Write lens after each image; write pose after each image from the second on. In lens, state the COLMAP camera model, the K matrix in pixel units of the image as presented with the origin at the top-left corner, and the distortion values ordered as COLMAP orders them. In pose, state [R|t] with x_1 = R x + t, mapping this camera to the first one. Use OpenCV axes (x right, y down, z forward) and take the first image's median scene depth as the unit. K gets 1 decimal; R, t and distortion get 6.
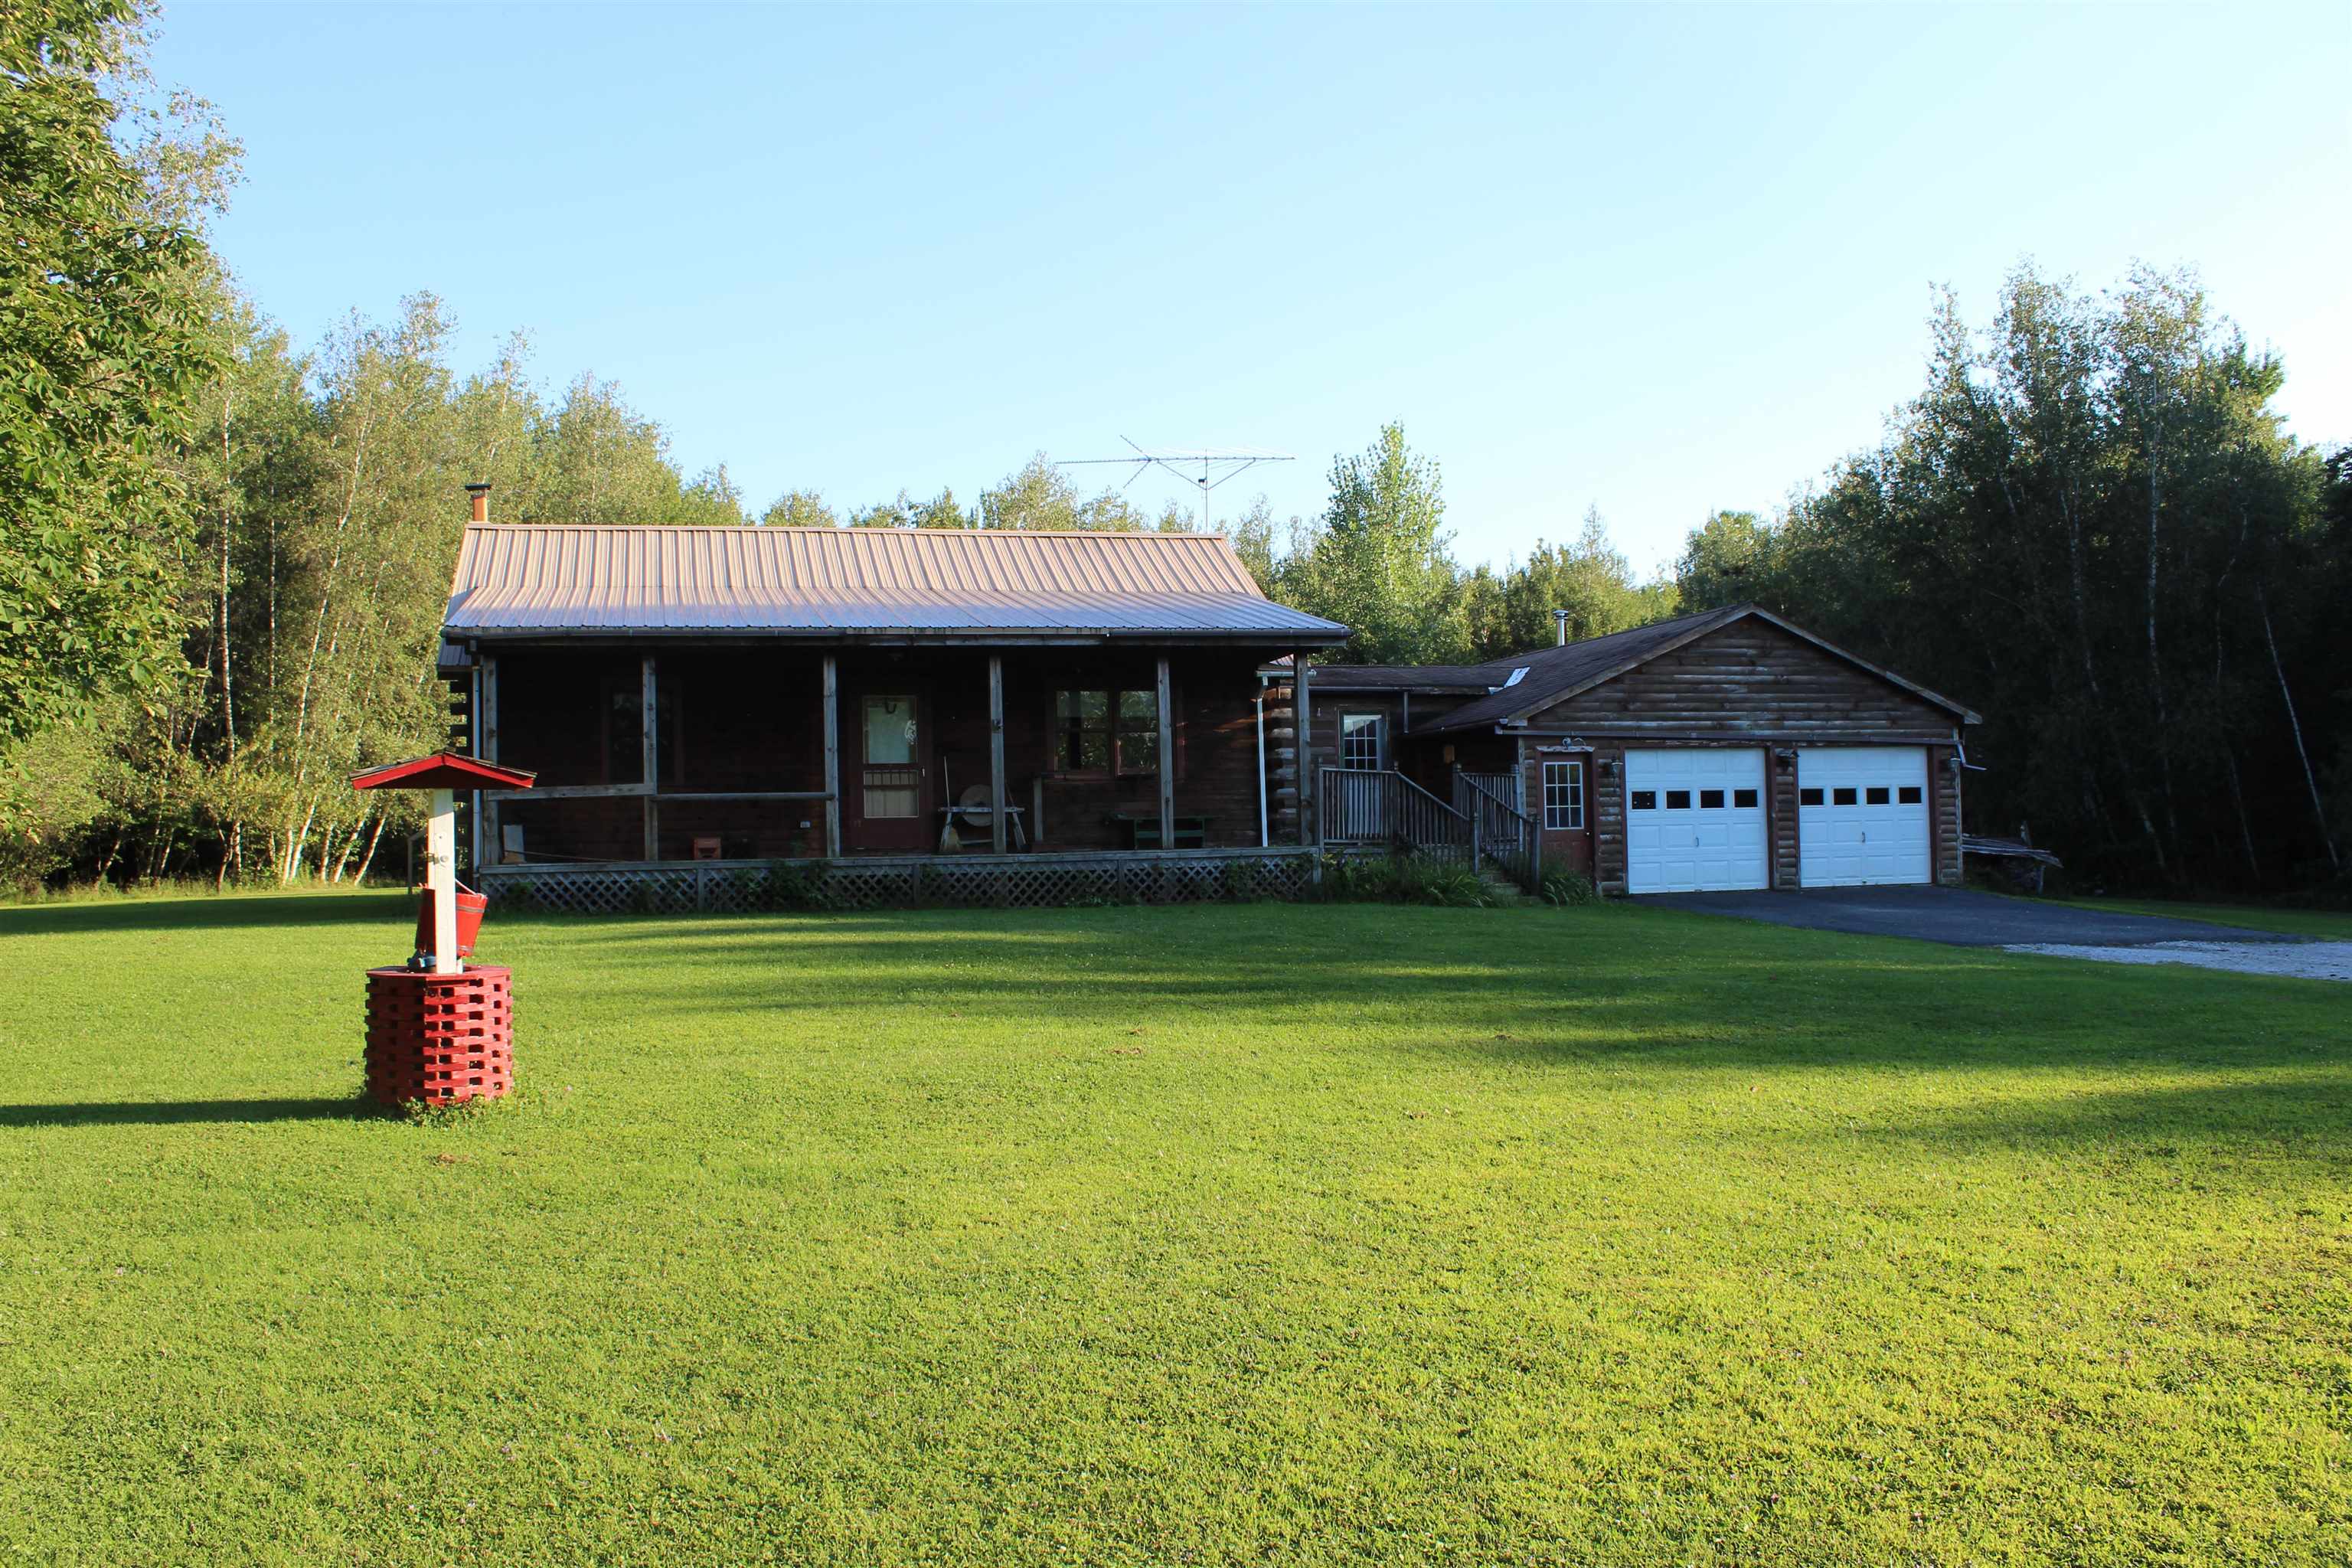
lens RADIAL K [[1966.9, 0, 1159.6], [0, 1966.9, 803.0], [0, 0, 1]] dist [-0.157688, 0.127125]
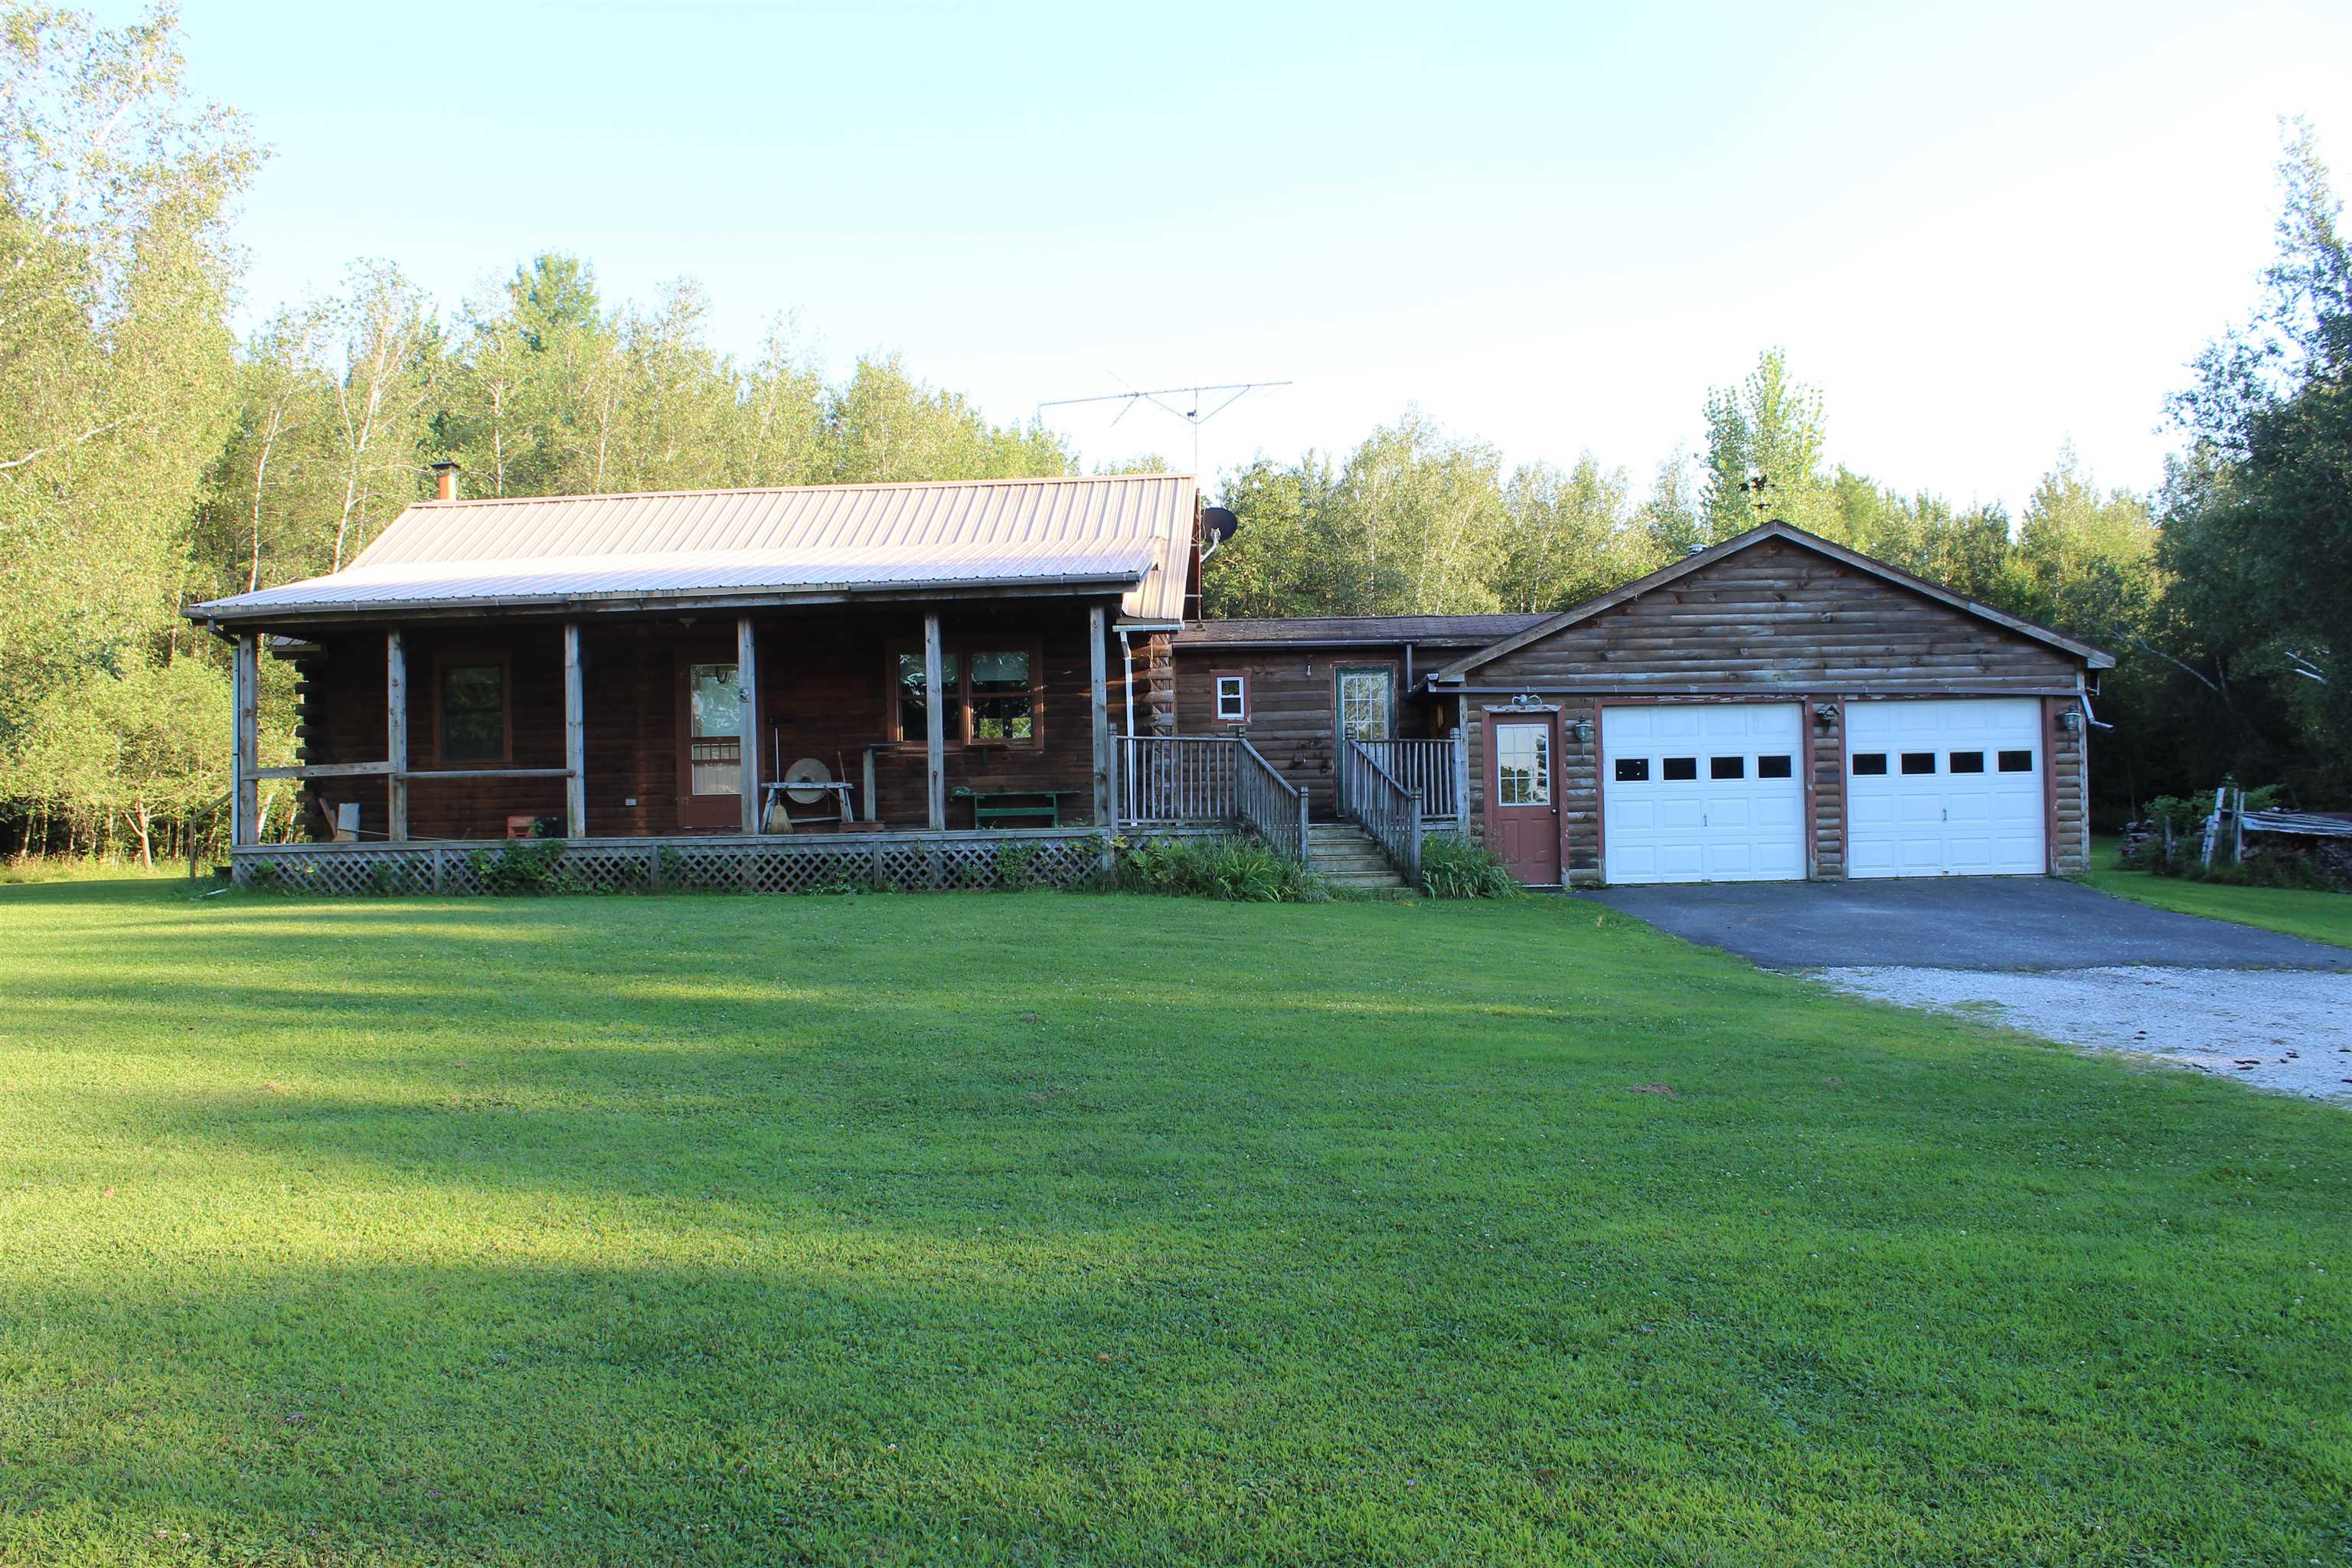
lens RADIAL K [[1966.9, 0, 1147.8], [0, 1966.9, 799.9], [0, 0, 1]] dist [-0.157688, 0.127125]
pose [[0.949411, -0.001581, -0.314031, 0.308474], [0.006329, 0.999881, 0.014100, -0.001571], [0.313972, -0.015374, 0.949308, 0.157921]]
